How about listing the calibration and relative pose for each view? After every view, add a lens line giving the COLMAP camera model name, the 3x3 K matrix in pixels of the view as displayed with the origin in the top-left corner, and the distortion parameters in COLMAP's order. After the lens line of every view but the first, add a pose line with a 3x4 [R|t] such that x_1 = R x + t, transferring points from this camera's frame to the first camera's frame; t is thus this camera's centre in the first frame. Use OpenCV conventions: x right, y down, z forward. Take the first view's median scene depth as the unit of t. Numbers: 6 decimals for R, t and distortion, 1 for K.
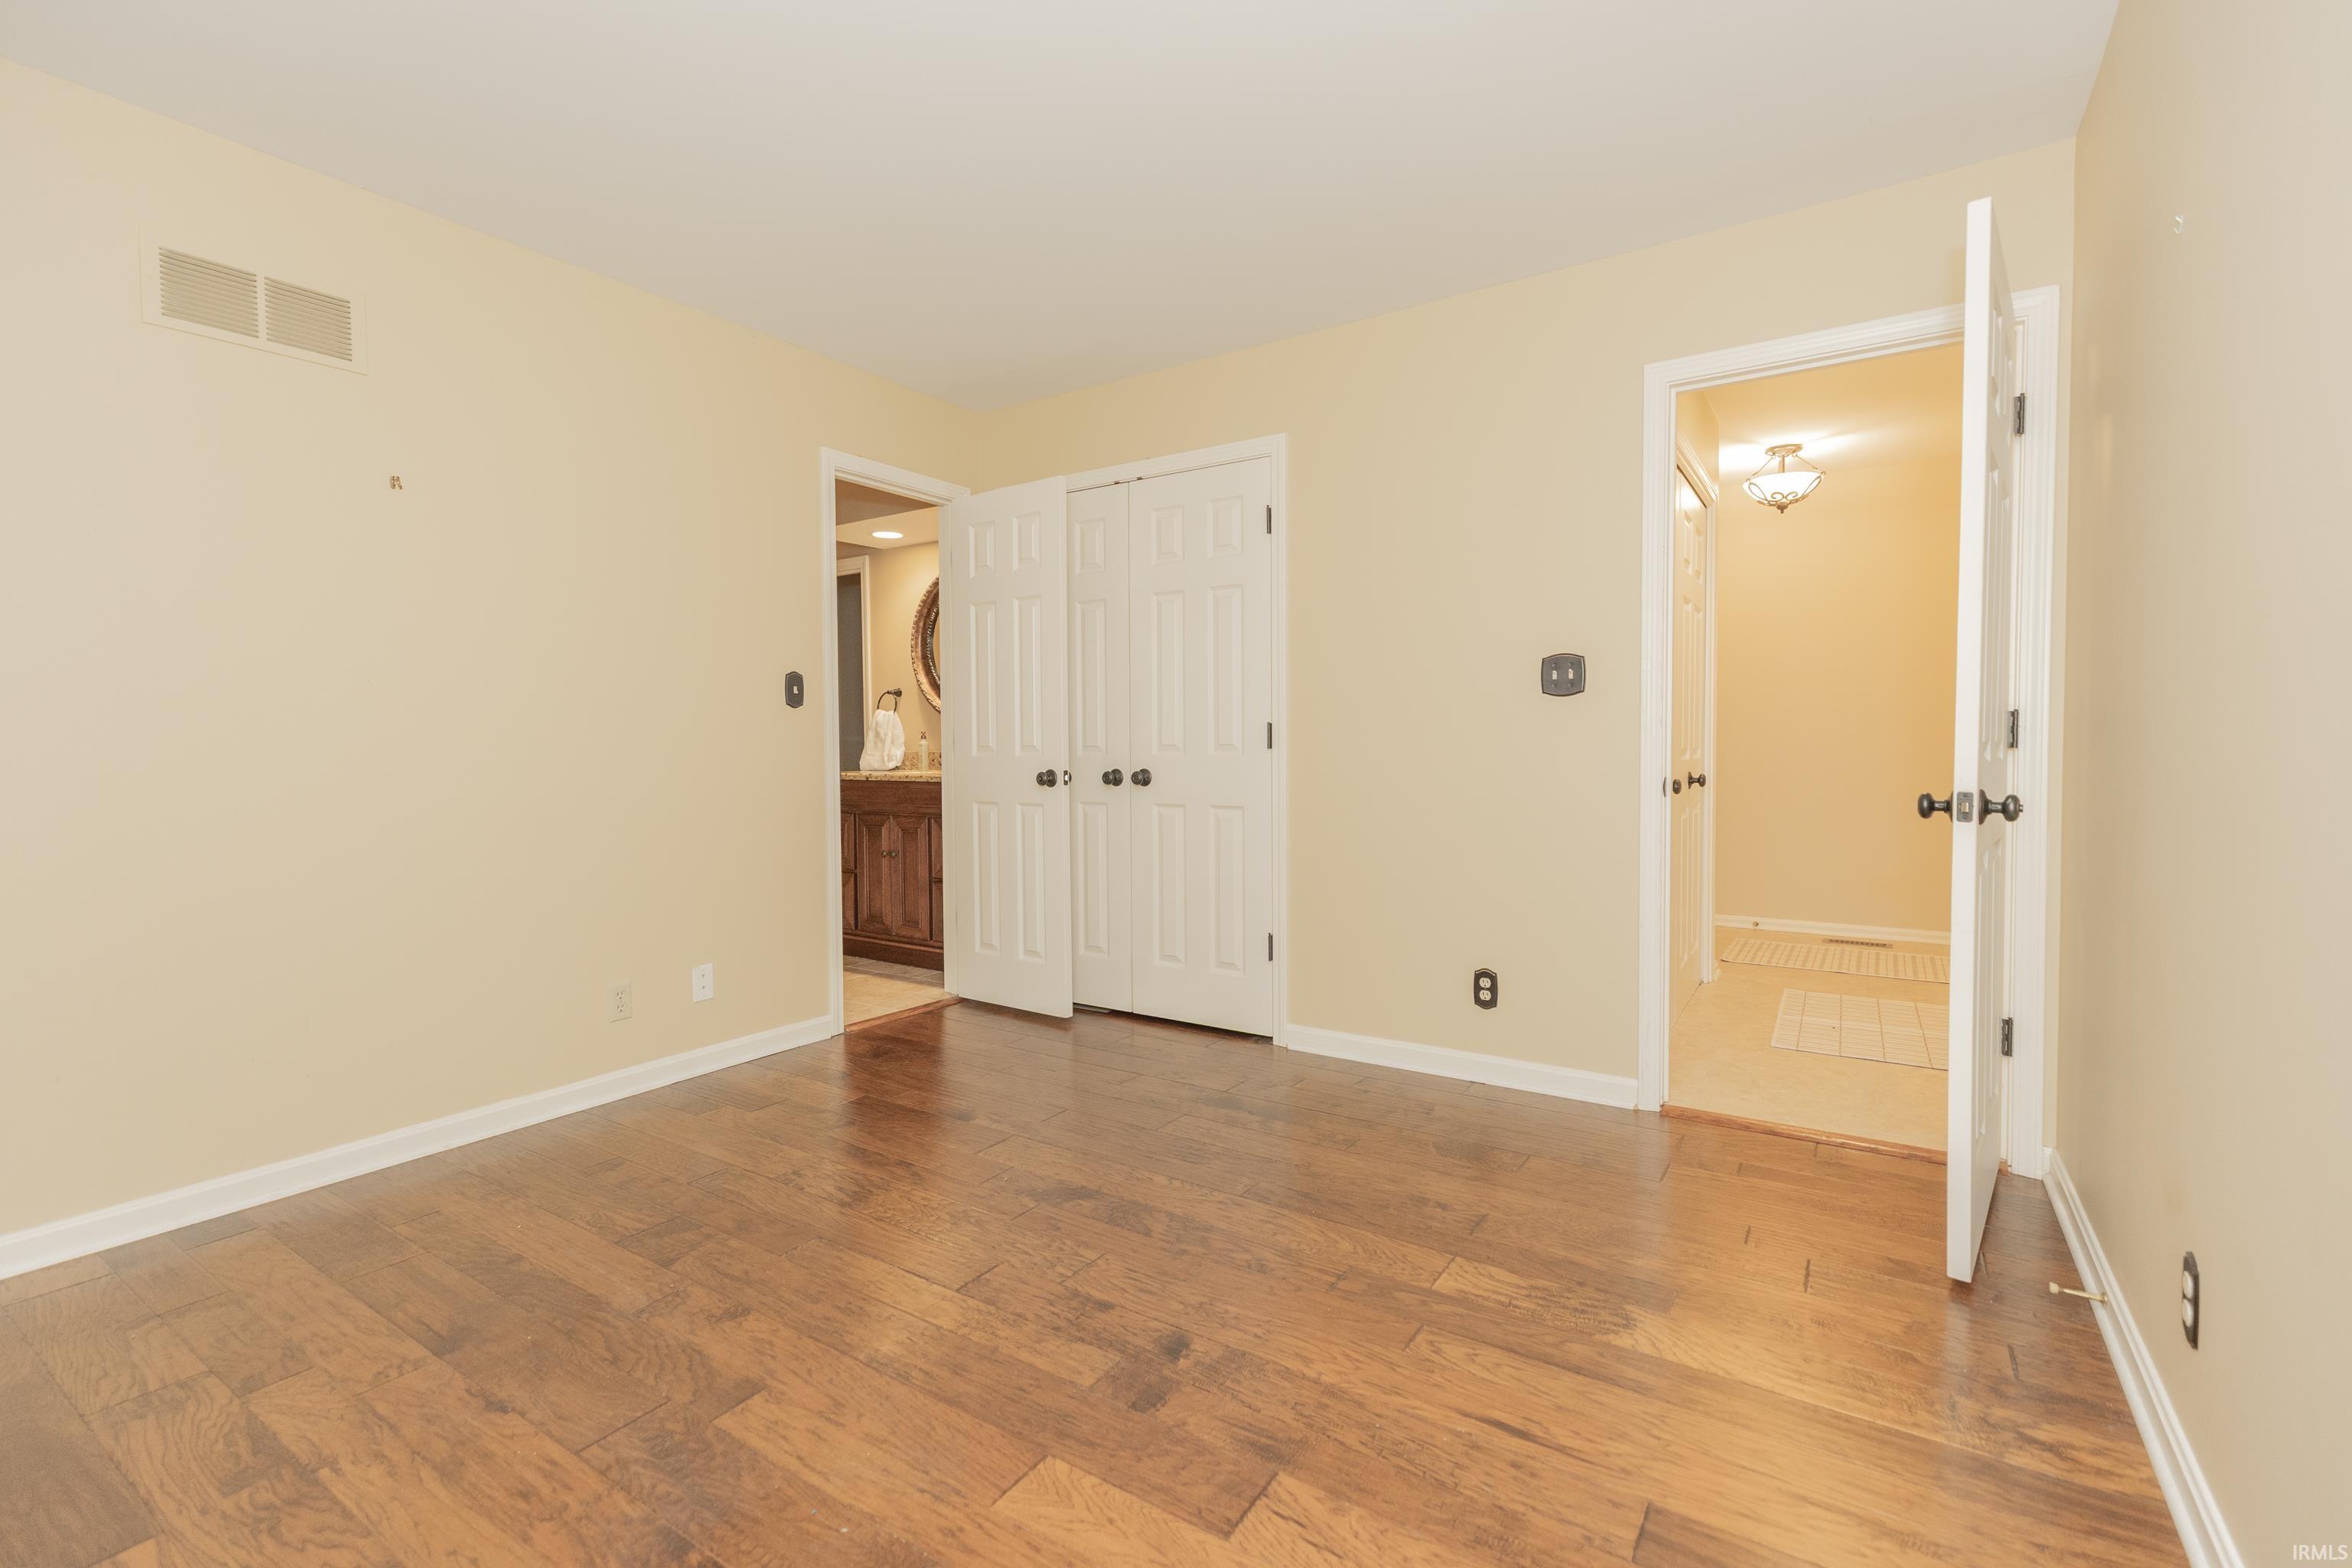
lens RADIAL K [[1045.4, 0, 1165.1], [0, 1045.4, 778.3], [0, 0, 1]] dist [0.003417, -0.000298]
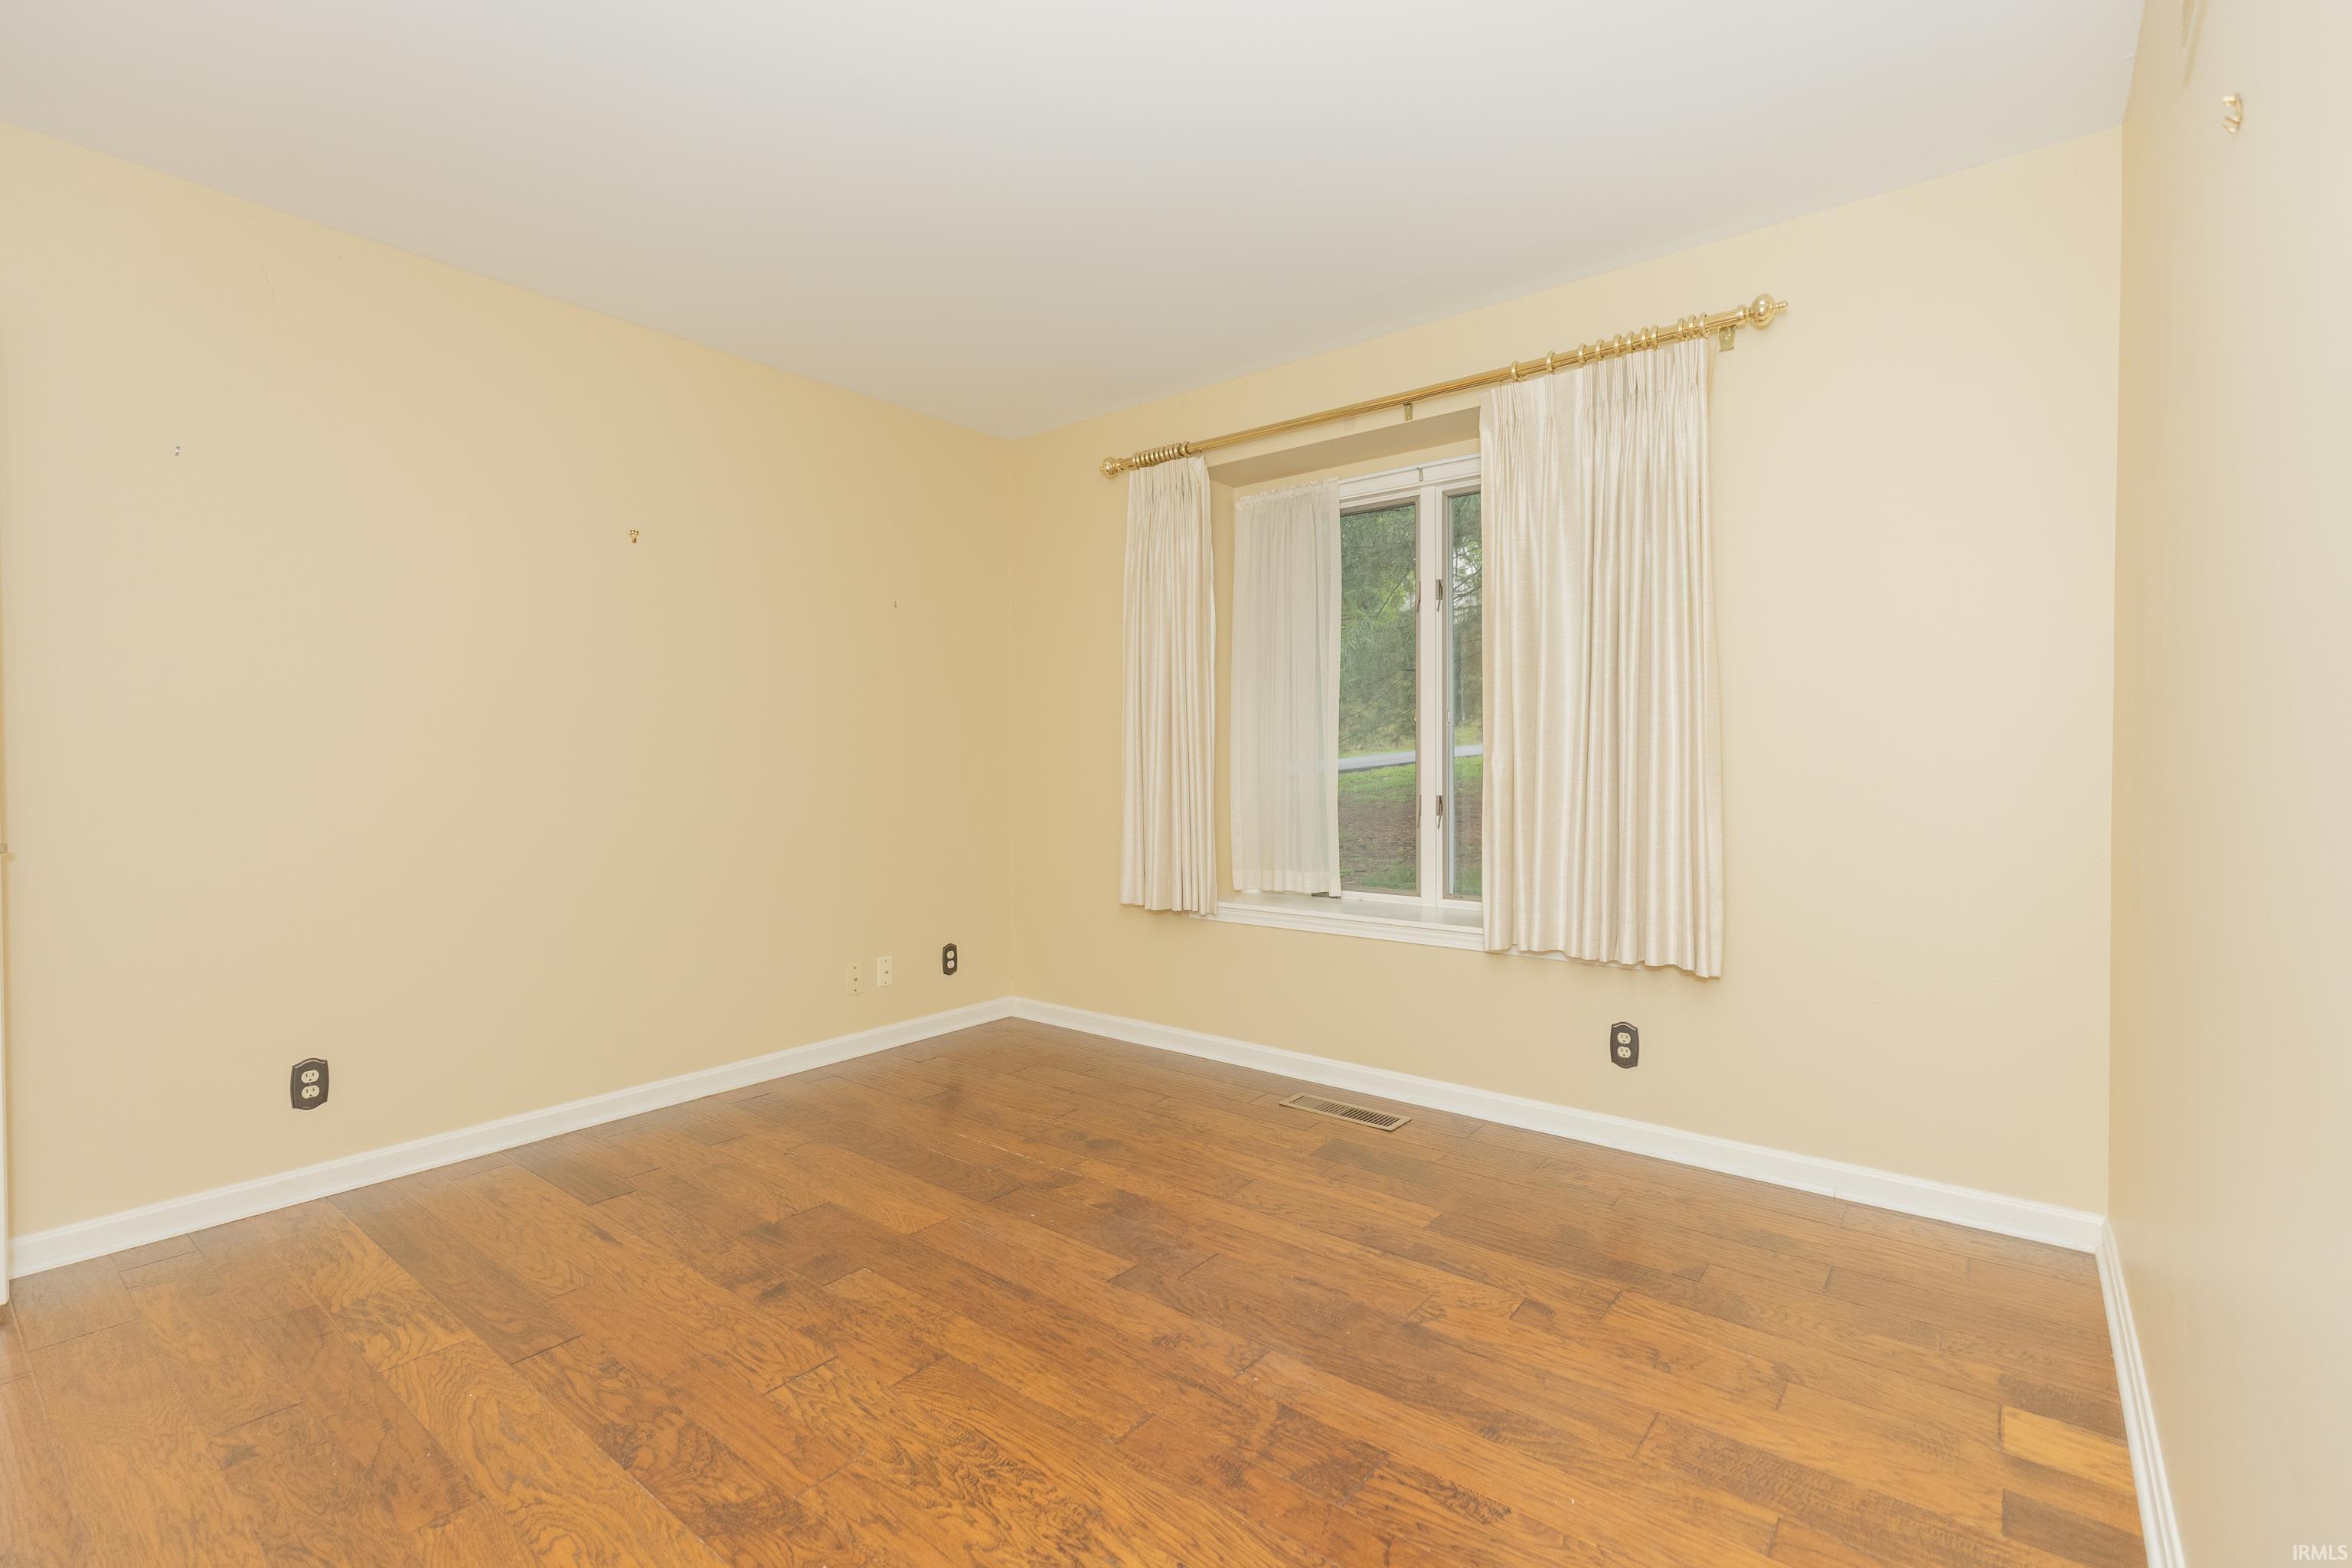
lens RADIAL K [[1045.4, 0, 1165.1], [0, 1045.4, 778.3], [0, 0, 1]] dist [0.003417, -0.000298]
pose [[-0.996522, 0.009843, 0.082744, -0.530793], [0.014092, 0.998603, 0.050930, -0.086107], [-0.082127, 0.051919, -0.995269, 2.103852]]
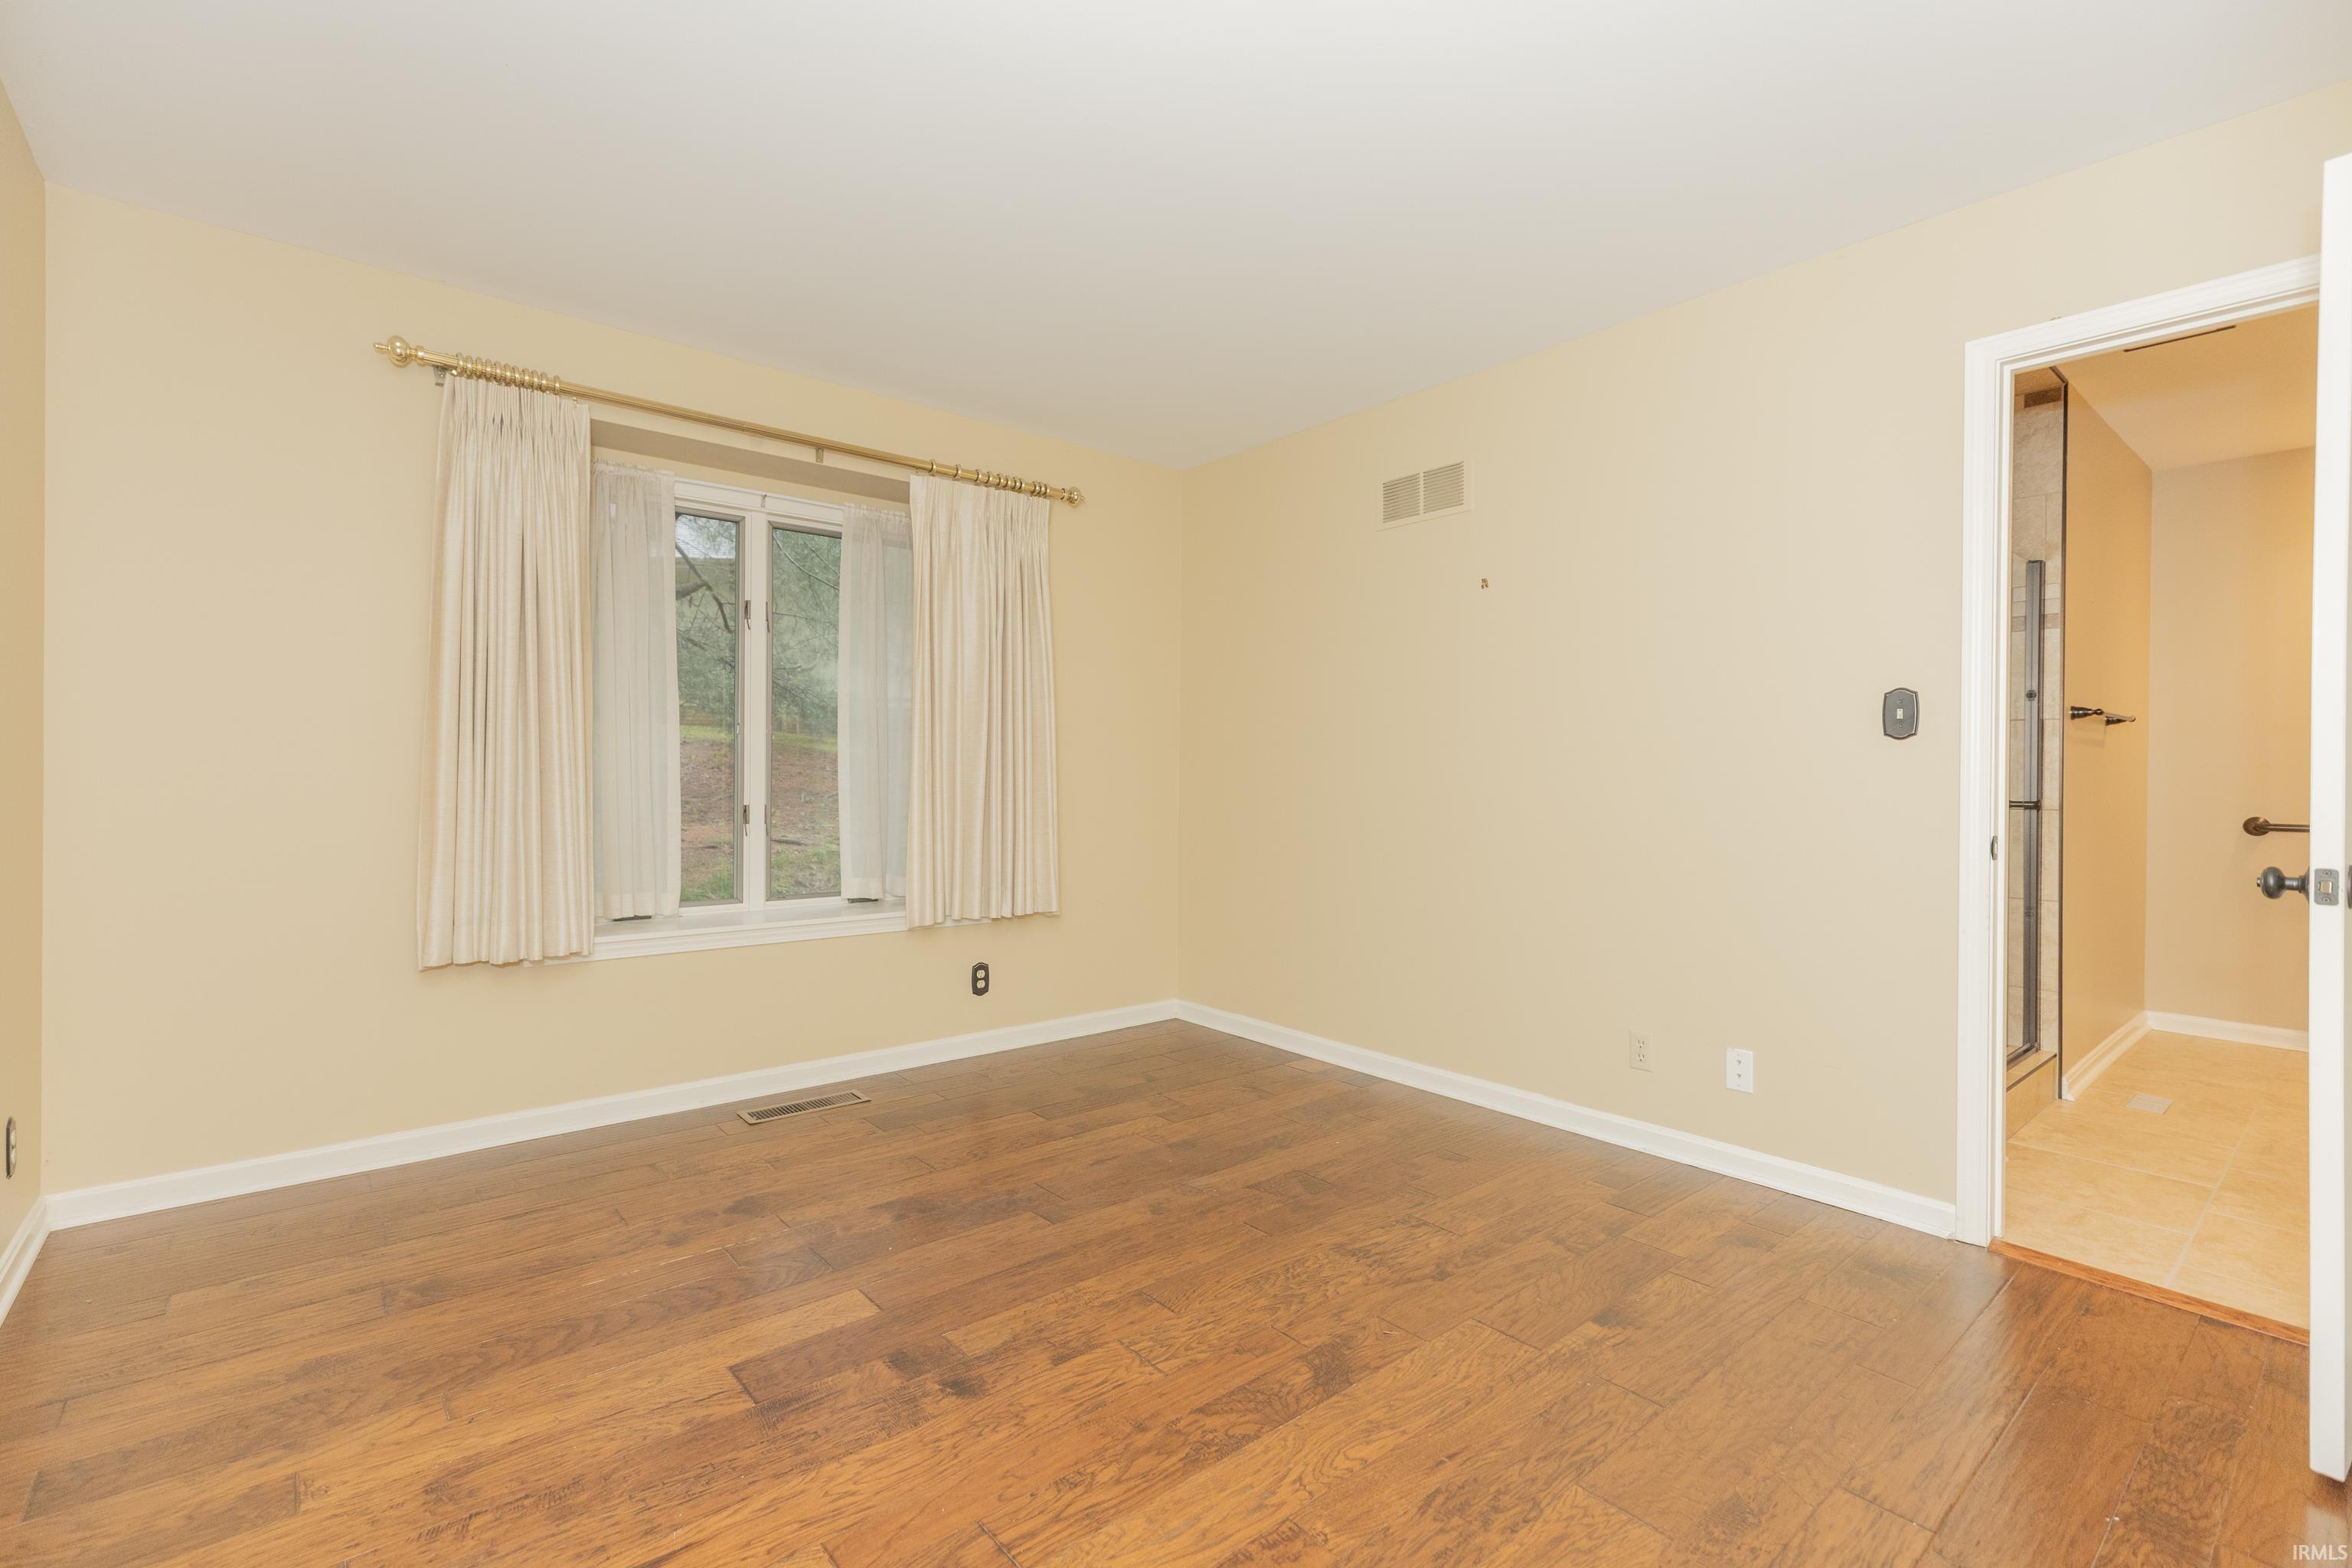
lens RADIAL K [[1045.4, 0, 1165.1], [0, 1045.4, 778.3], [0, 0, 1]] dist [0.003417, -0.000298]
pose [[-0.279373, 0.009702, -0.960134, 0.922668], [-0.038046, 0.999052, 0.021166, -0.074328], [0.959429, 0.042443, -0.278739, 1.448071]]
